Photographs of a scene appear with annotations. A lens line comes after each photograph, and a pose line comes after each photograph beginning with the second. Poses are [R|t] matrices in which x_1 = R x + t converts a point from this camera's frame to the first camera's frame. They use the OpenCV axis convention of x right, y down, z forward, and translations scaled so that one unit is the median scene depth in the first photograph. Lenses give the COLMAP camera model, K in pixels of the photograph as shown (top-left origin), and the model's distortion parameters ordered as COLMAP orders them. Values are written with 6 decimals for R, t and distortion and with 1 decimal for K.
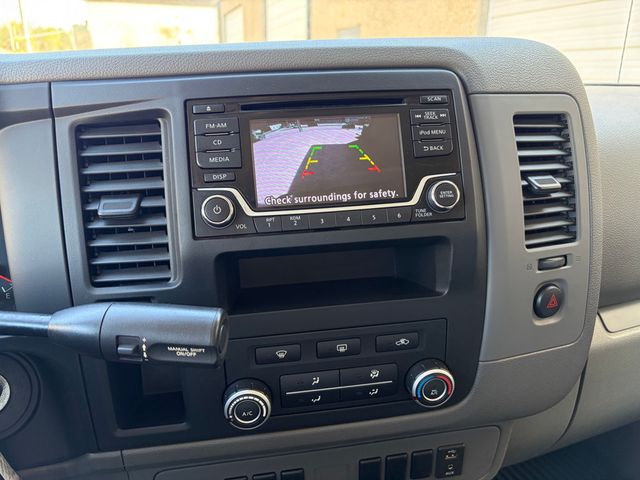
lens RADIAL K [[479.1, 0, 320.9], [0, 479.1, 228.7], [0, 0, 1]] dist [0.076412, -0.074539]
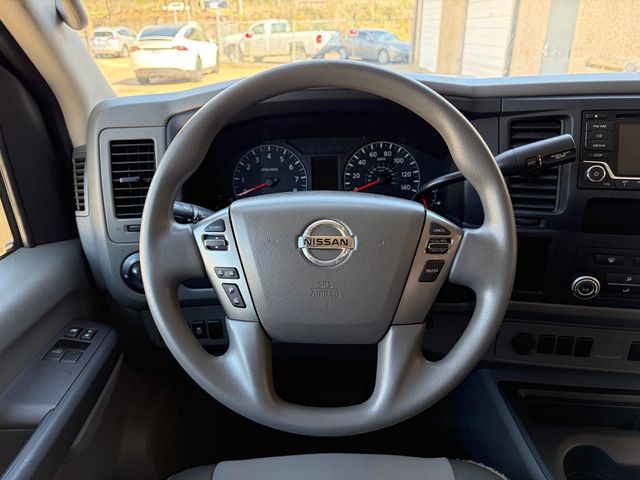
lens RADIAL K [[481.6, 0, 322.0], [0, 481.6, 232.4], [0, 0, 1]] dist [0.014097, 0.002621]
pose [[0.946920, 0.123801, -0.296676, -0.579610], [-0.095786, 0.989609, 0.107230, 0.077340], [0.306869, -0.073121, 0.948939, -0.991272]]
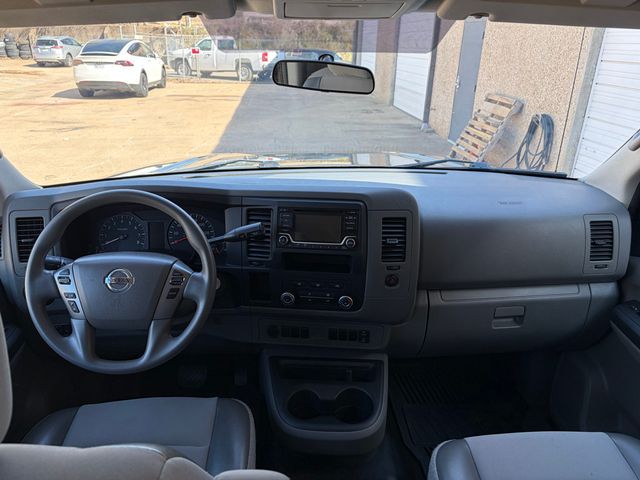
lens RADIAL K [[479.1, 0, 320.9], [0, 479.1, 228.7], [0, 0, 1]] dist [0.076412, -0.074539]
pose [[0.969110, 0.119988, -0.215474, 0.736164], [-0.106111, 0.991530, 0.074898, -0.382148], [0.222636, -0.049720, 0.973633, -2.174902]]
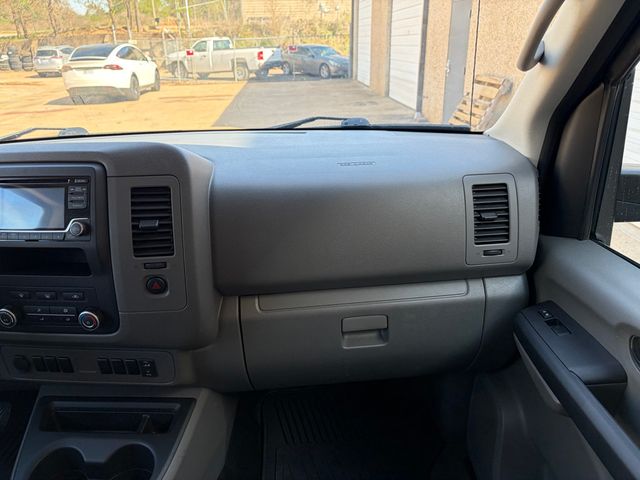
lens RADIAL K [[477.3, 0, 319.9], [0, 477.3, 229.5], [0, 0, 1]] dist [0.024956, -0.005806]
pose [[0.962835, 0.085836, -0.256088, 1.769100], [-0.067573, 0.994558, 0.079299, -0.297800], [0.261501, -0.059047, 0.963395, -0.716800]]
